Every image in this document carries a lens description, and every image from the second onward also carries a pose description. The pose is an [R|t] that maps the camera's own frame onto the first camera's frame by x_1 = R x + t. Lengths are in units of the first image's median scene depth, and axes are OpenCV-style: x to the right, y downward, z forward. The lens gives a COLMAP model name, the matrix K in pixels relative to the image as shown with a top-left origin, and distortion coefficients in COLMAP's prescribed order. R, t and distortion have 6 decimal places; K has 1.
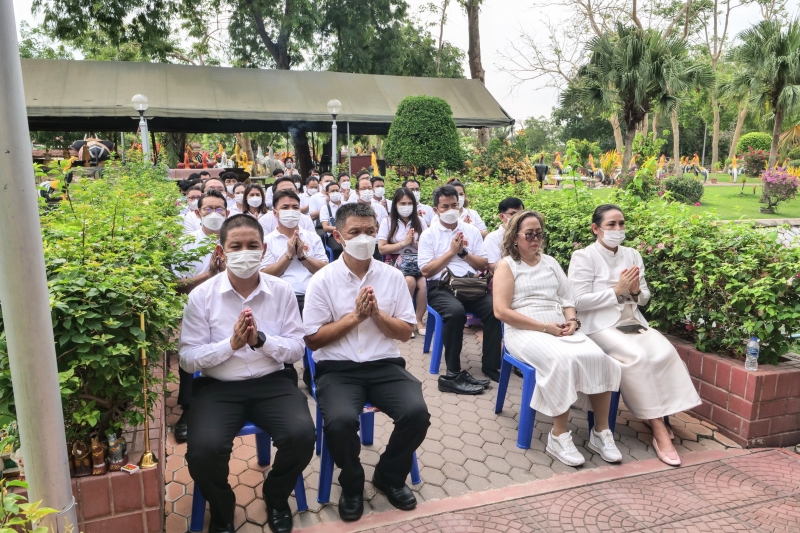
lens RADIAL K [[653.0, 0, 416.6], [0, 653.0, 266.0], [0, 0, 1]] dist [-0.002477, 0.012480]
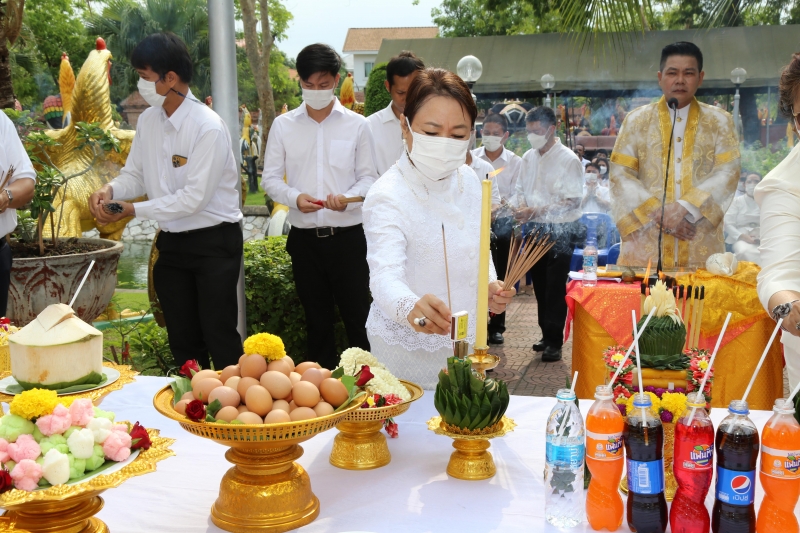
lens RADIAL K [[957.2, 0, 411.3], [0, 957.2, 272.2], [0, 0, 1]] dist [0.101115, 0.000000]
pose [[0.845855, 0.079250, -0.527493, 0.204455], [-0.079321, 0.996594, 0.022533, 0.041390], [0.527482, 0.022782, 0.849260, -0.383241]]
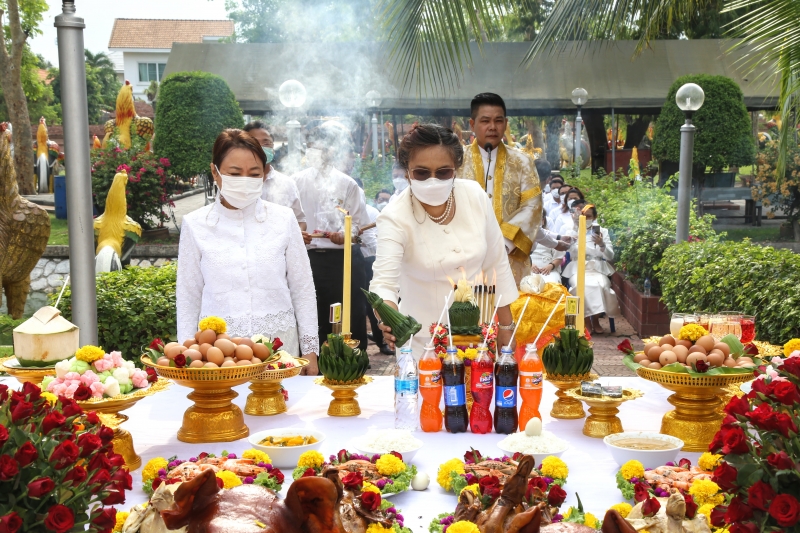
lens RADIAL K [[1192.3, 0, 437.0], [0, 1192.3, 300.6], [0, 0, 1]] dist [0.149680, 0.000000]
pose [[0.932461, 0.047460, -0.358140, 0.237852], [-0.055318, 0.998400, -0.011721, 0.048124], [0.357011, 0.030741, 0.933594, -0.463834]]
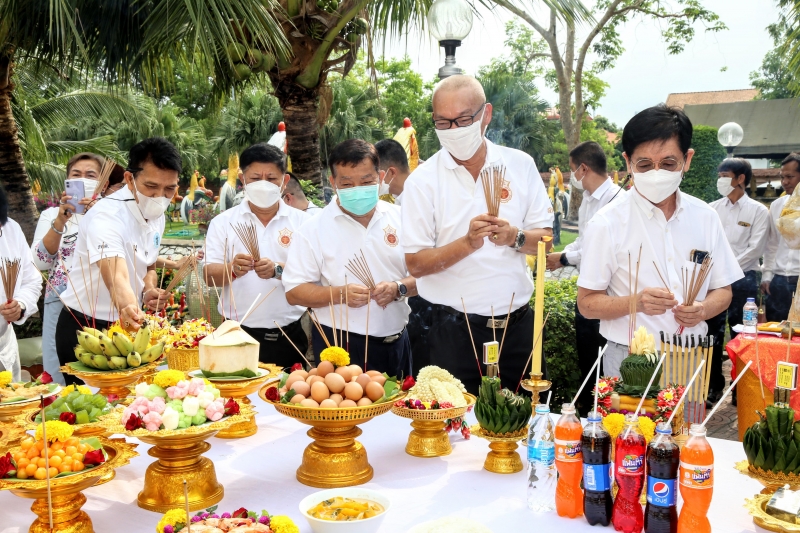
lens RADIAL K [[871.8, 0, 417.1], [0, 871.8, 280.9], [0, 0, 1]] dist [0.071327, 0.000000]
pose [[0.618642, 0.086645, -0.780881, 0.241737], [-0.119404, 0.992724, 0.015555, 0.038516], [0.776547, 0.083617, 0.624486, -0.378488]]
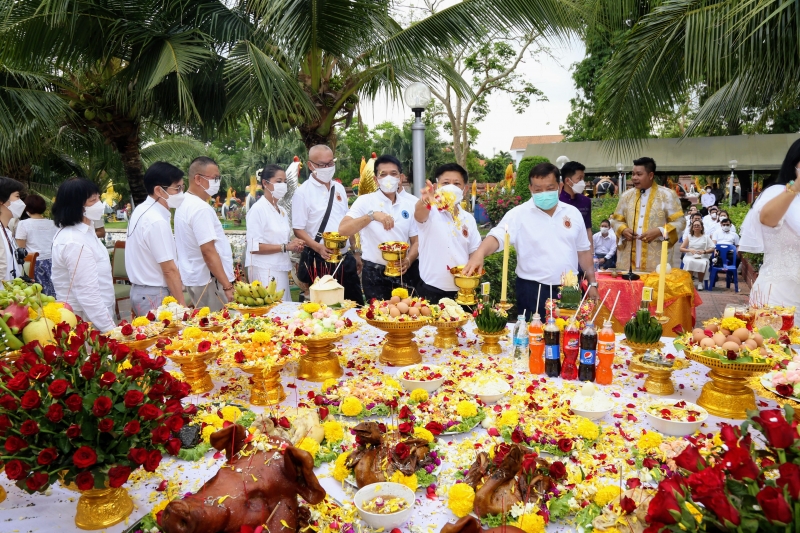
lens RADIAL K [[535.6, 0, 415.3], [0, 535.6, 278.8], [0, 0, 1]] dist [-0.092918, 0.008198]
pose [[0.691307, 0.107404, -0.714535, 0.237130], [-0.096170, 0.993770, 0.056332, 0.040812], [0.716133, 0.029775, 0.697329, -0.398499]]
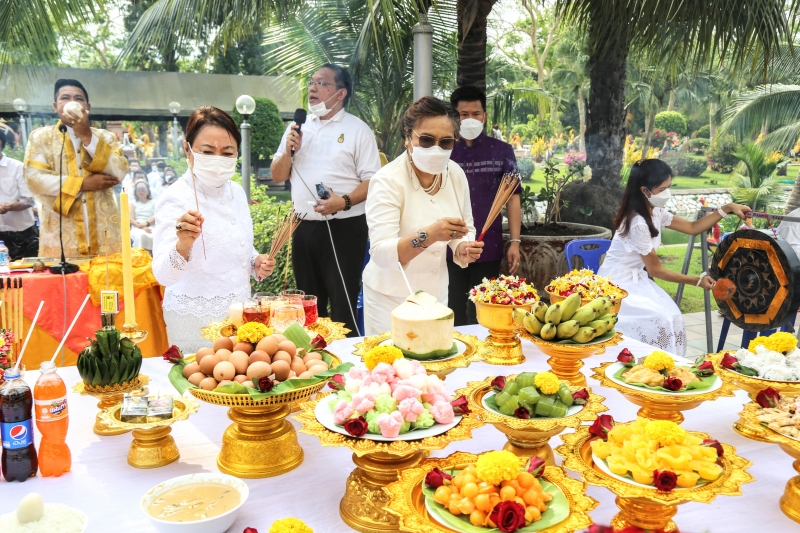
lens RADIAL K [[708.4, 0, 396.2], [0, 708.4, 274.2], [0, 0, 1]] dist [-0.025921, 0.067455]
pose [[0.999291, 0.001311, 0.037626, 0.224778], [-0.002472, 0.999522, 0.030823, 0.039094], [-0.037567, -0.030894, 0.998816, -0.376506]]
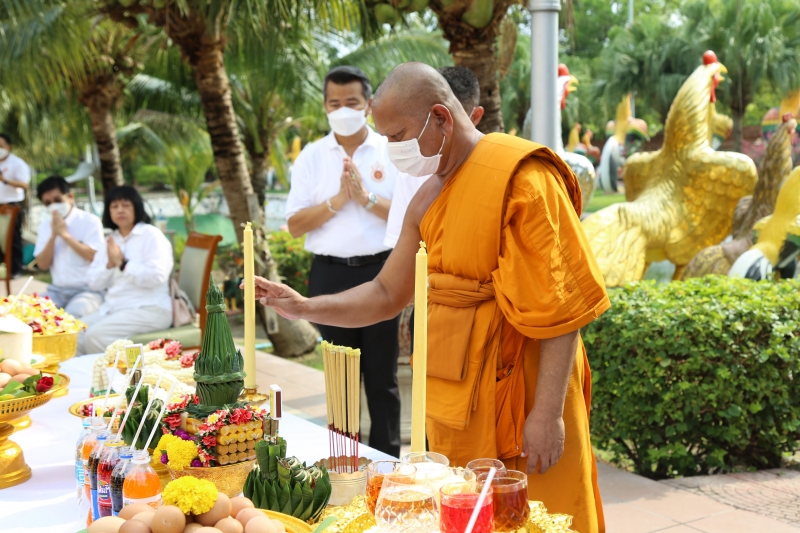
lens RADIAL K [[1121.0, 0, 421.4], [0, 1121.0, 287.4], [0, 0, 1]] dist [0.148357, 0.000000]
pose [[0.239864, 0.122928, -0.962992, 0.292624], [-0.137028, 0.986307, 0.091773, 0.023969], [0.961087, 0.109943, 0.253424, -0.299513]]
